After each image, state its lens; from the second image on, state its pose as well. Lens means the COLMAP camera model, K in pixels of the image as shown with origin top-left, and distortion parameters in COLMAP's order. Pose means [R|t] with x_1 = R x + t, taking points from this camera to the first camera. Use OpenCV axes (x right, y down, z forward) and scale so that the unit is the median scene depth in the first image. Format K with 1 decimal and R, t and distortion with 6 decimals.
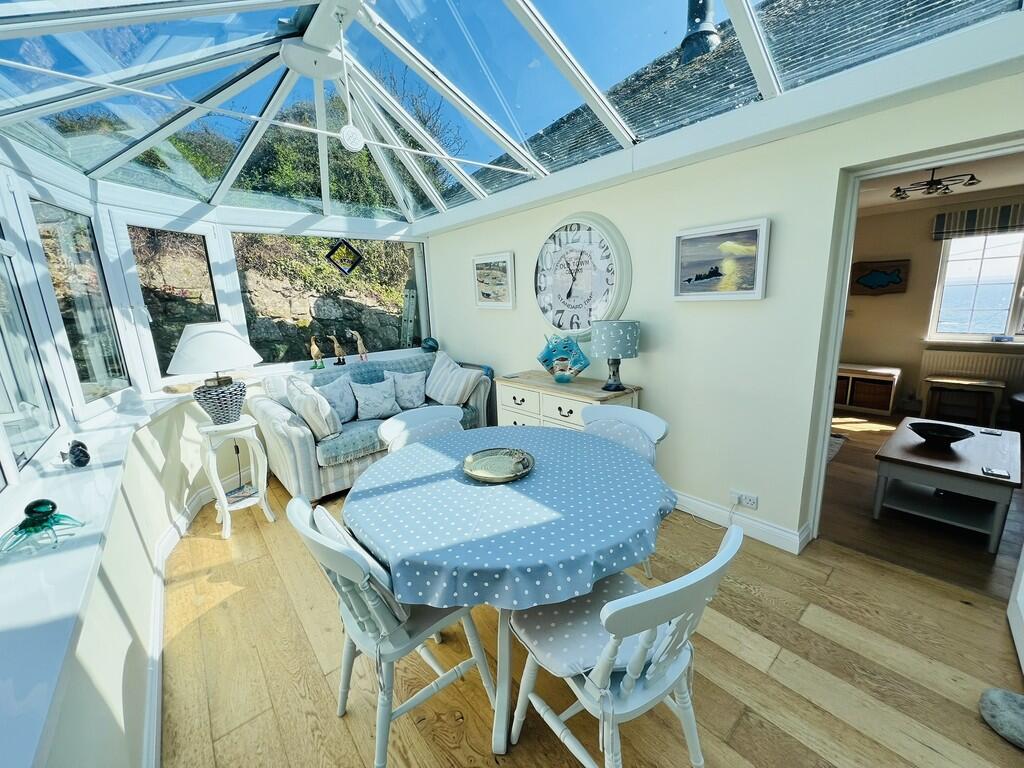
lens RADIAL K [[408.3, 0, 512.1], [0, 408.3, 385.5], [0, 0, 1]] dist [0.000275, 0.000027]
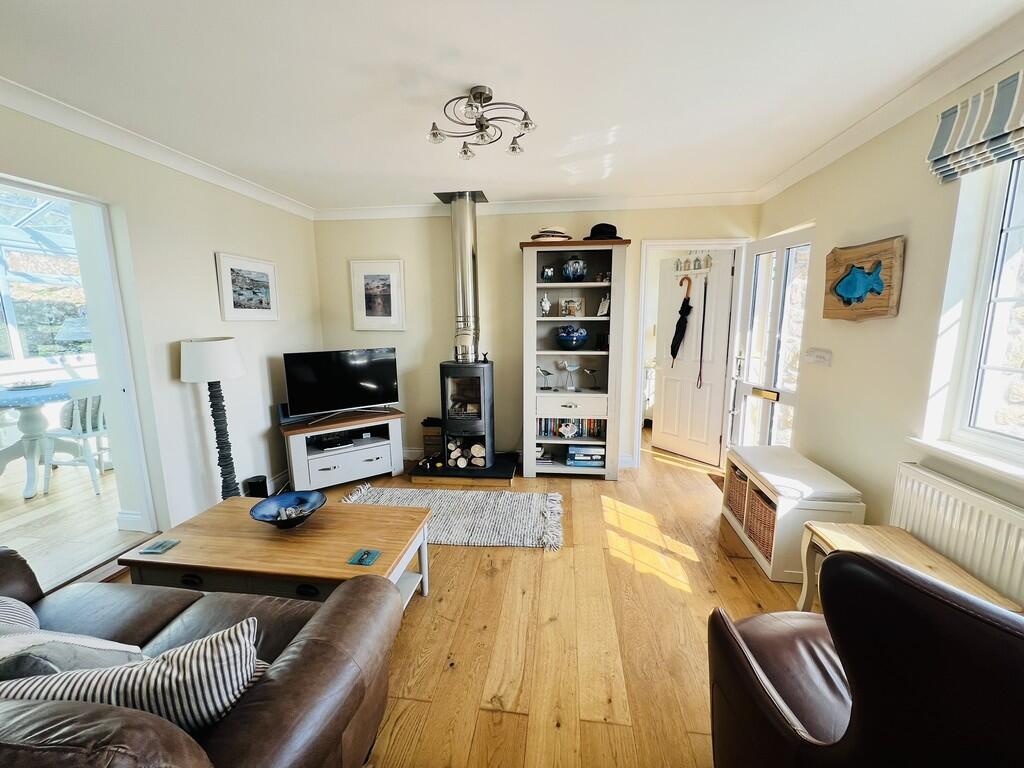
lens RADIAL K [[408.8, 0, 512.0], [0, 408.8, 379.5], [0, 0, 1]] dist [-0.000147, -0.000015]
pose [[0.671638, 0.156618, -0.724136, 1.024627], [-0.174939, 0.983288, 0.050411, -0.120087], [0.719930, 0.092821, 0.687812, 0.449654]]
